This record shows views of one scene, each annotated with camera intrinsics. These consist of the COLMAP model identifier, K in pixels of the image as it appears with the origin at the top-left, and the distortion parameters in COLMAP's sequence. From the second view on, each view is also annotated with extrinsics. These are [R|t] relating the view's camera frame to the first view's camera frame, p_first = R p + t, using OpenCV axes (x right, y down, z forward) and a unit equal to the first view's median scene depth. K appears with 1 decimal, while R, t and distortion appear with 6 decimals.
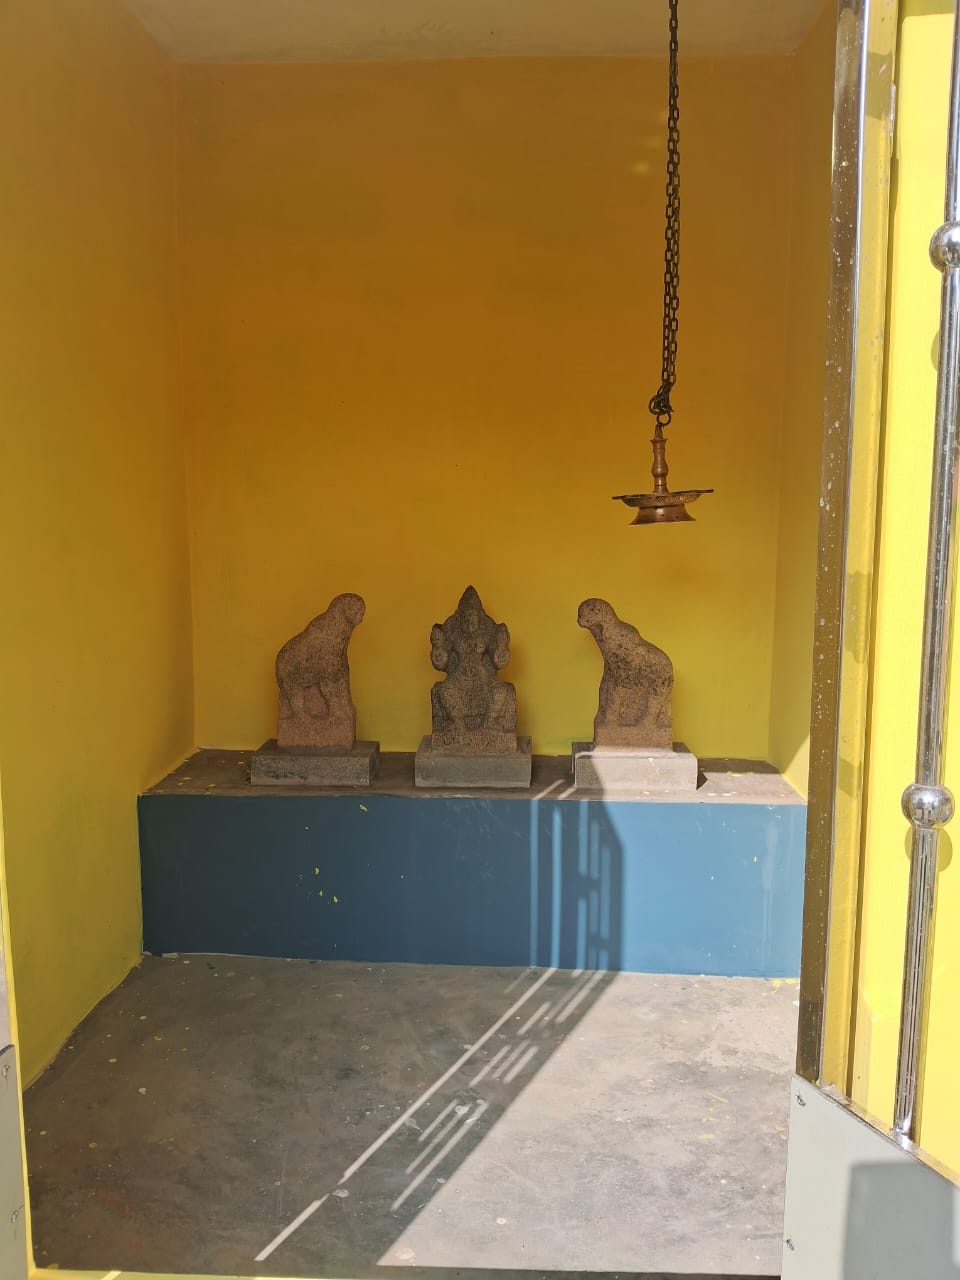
lens RADIAL K [[977.6, 0, 475.3], [0, 977.6, 633.3], [0, 0, 1]] dist [0.082318, -0.002875]
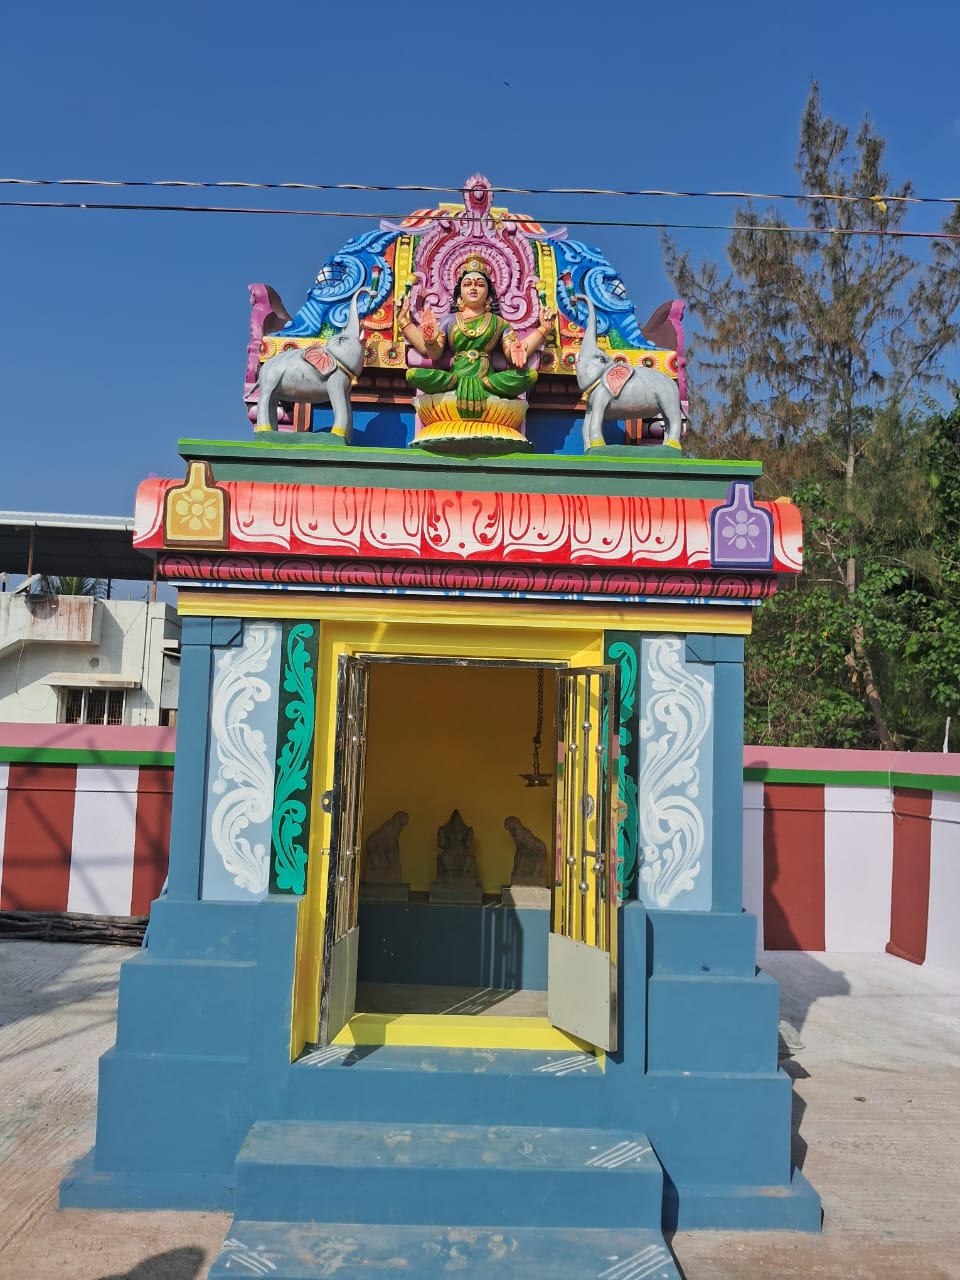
lens RADIAL K [[977.6, 0, 475.3], [0, 977.6, 633.3], [0, 0, 1]] dist [0.082318, -0.002875]
pose [[0.997642, 0.037220, 0.057667, -0.107404], [-0.023571, 0.974888, -0.221446, 0.054763], [-0.064462, 0.219564, 0.973466, -1.271810]]
